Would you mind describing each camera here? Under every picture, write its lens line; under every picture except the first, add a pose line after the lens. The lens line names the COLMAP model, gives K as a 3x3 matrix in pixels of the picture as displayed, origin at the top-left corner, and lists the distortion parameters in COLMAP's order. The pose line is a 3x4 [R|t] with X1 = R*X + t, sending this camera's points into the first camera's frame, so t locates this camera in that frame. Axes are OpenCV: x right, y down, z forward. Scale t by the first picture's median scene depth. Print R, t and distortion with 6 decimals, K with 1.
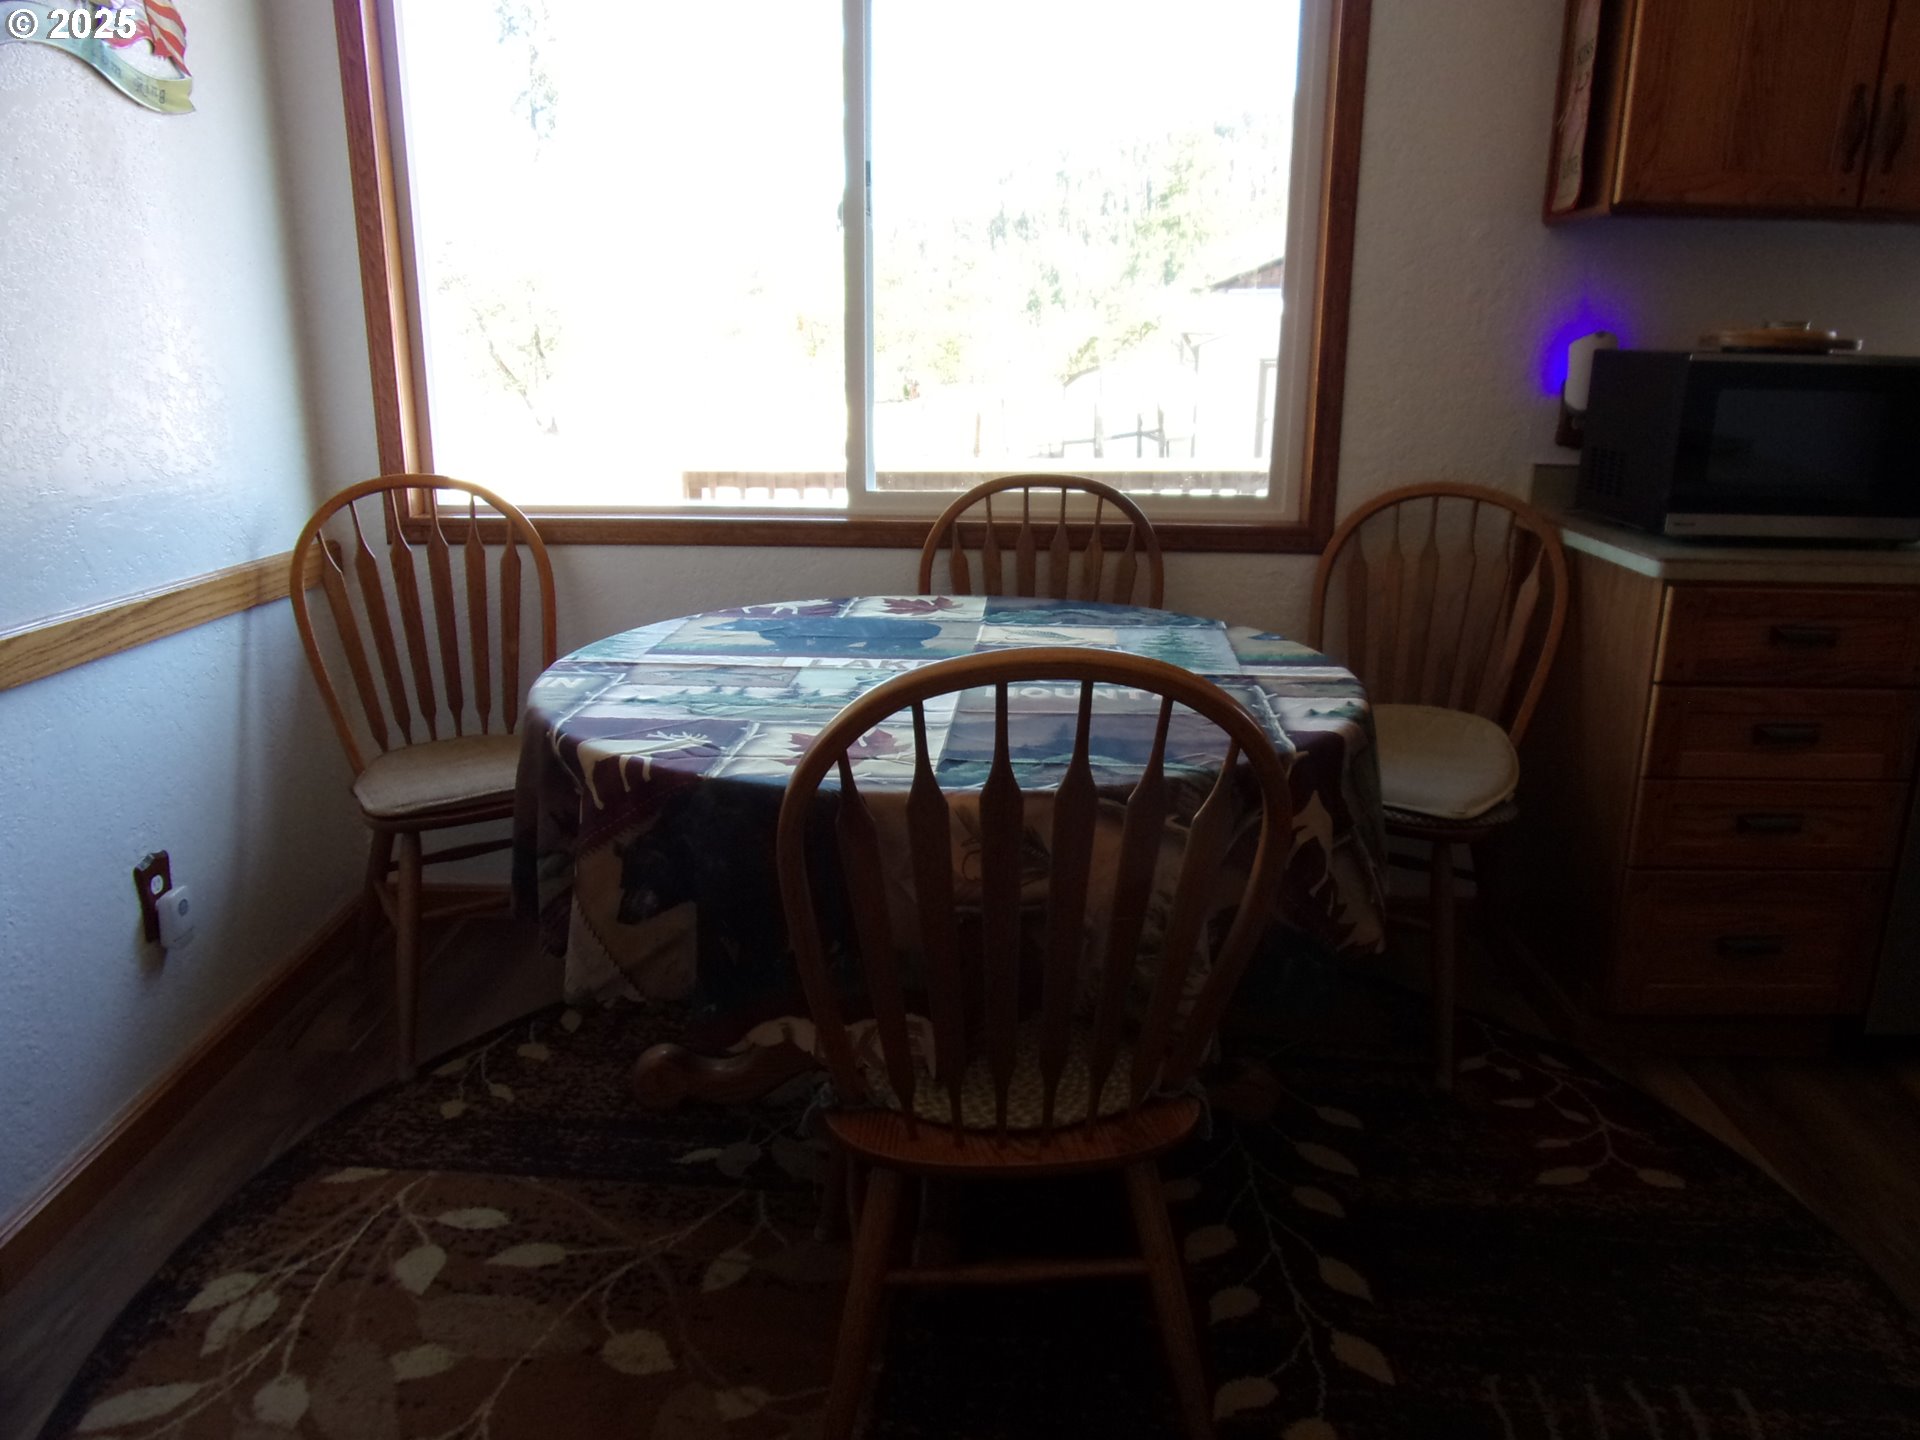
lens RADIAL K [[1451.4, 0, 1033.3], [0, 1451.4, 770.4], [0, 0, 1]] dist [-0.034881, 0.011637]
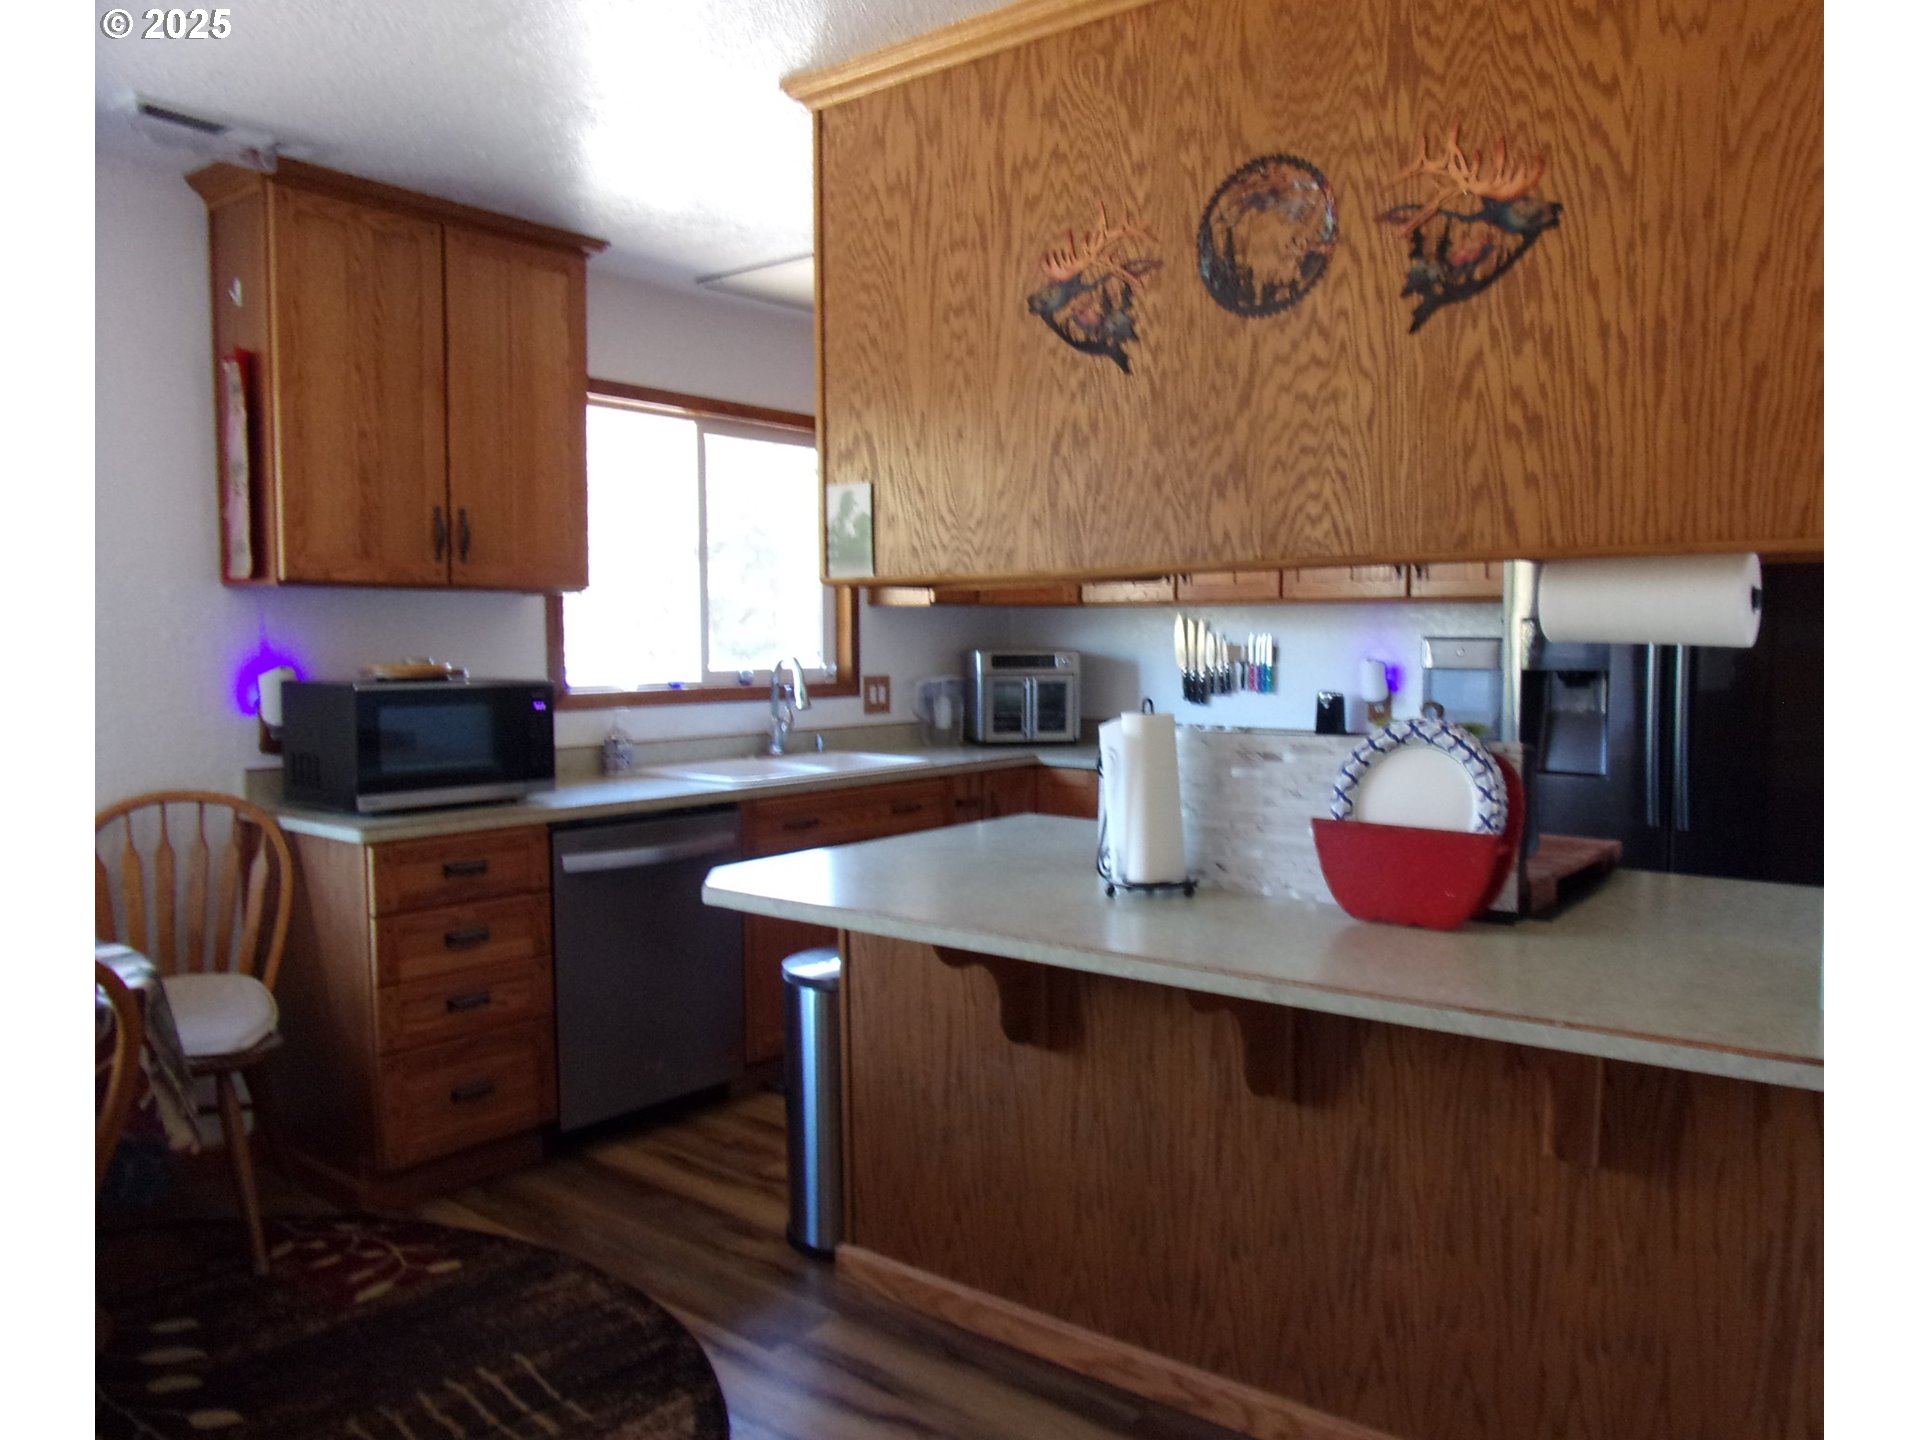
lens RADIAL K [[1417.8, 0, 962.2], [0, 1417.8, 750.0], [0, 0, 1]] dist [-0.040109, 0.042857]
pose [[0.681617, -0.080667, 0.727249, -0.144606], [0.226705, 0.968279, -0.105077, 0.051498], [-0.695704, 0.236493, 0.678283, -0.330548]]
